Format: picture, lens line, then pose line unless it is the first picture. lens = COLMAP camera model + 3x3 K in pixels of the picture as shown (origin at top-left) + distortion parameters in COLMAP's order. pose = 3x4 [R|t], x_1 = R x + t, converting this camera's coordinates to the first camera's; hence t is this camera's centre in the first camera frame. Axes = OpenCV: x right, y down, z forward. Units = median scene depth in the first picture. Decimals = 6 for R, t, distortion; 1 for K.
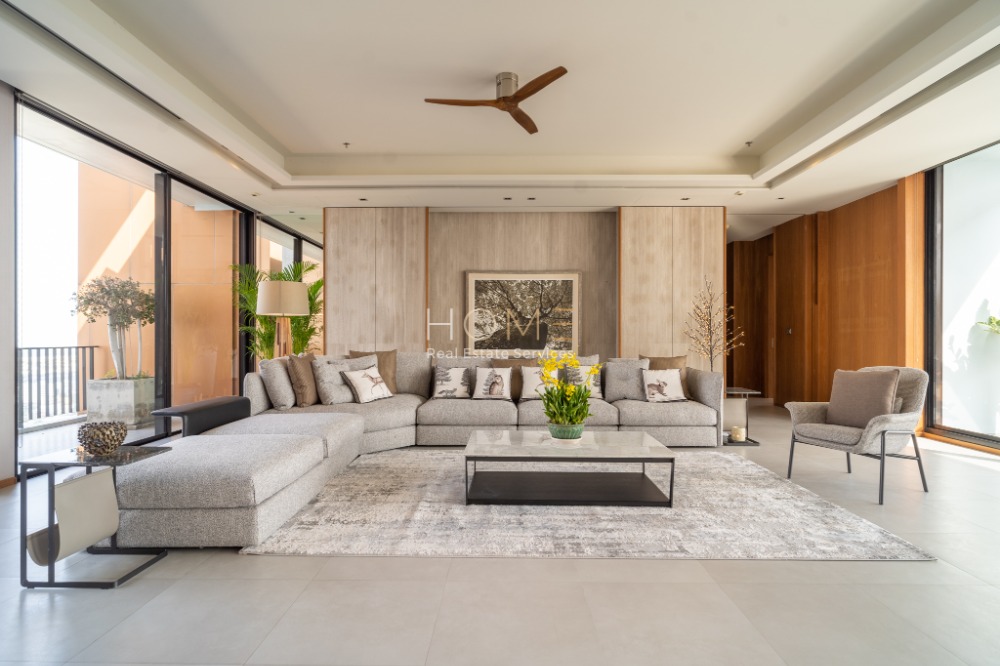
lens RADIAL K [[529.6, 0, 500.0], [0, 529.6, 333.0], [0, 0, 1]] dist [0.000704, 0.000738]
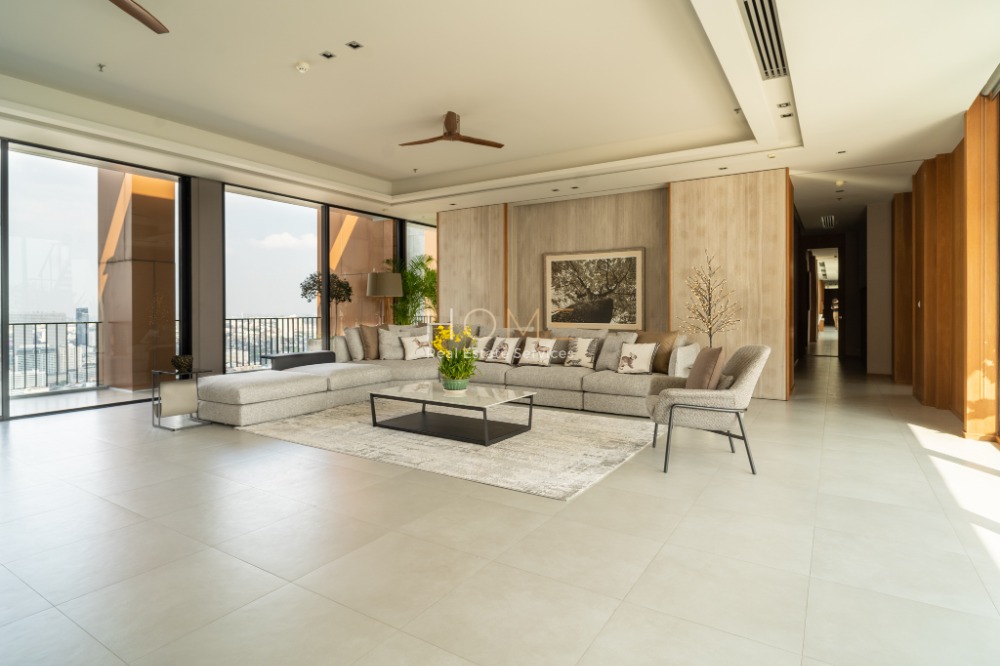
lens RADIAL K [[531.9, 0, 487.3], [0, 531.9, 306.2], [0, 0, 1]] dist [-0.000634, 0.000107]
pose [[0.845667, -0.004015, -0.533696, 0.462101], [0.006007, 0.999980, 0.001995, -0.006813], [0.533678, -0.004893, 0.845674, -0.043289]]
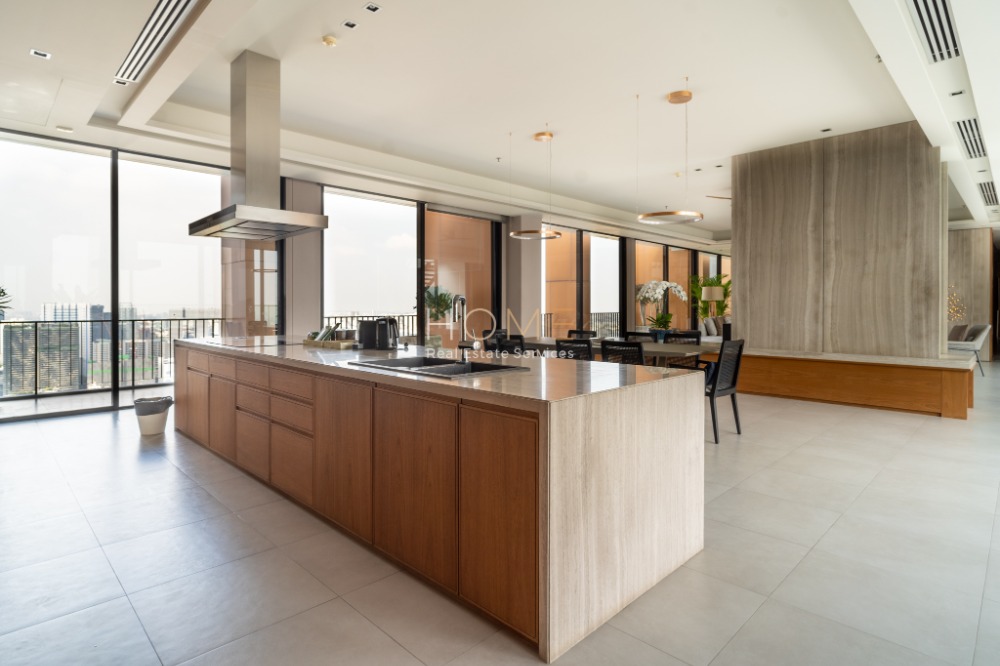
lens RADIAL K [[528.9, 0, 495.3], [0, 528.9, 307.4], [0, 0, 1]] dist [-0.001680, -0.000614]
pose [[0.721687, 0.001529, -0.692218, 0.436043], [0.003655, 0.999975, 0.006020, -0.015362], [0.692210, -0.006874, 0.721663, -1.143630]]
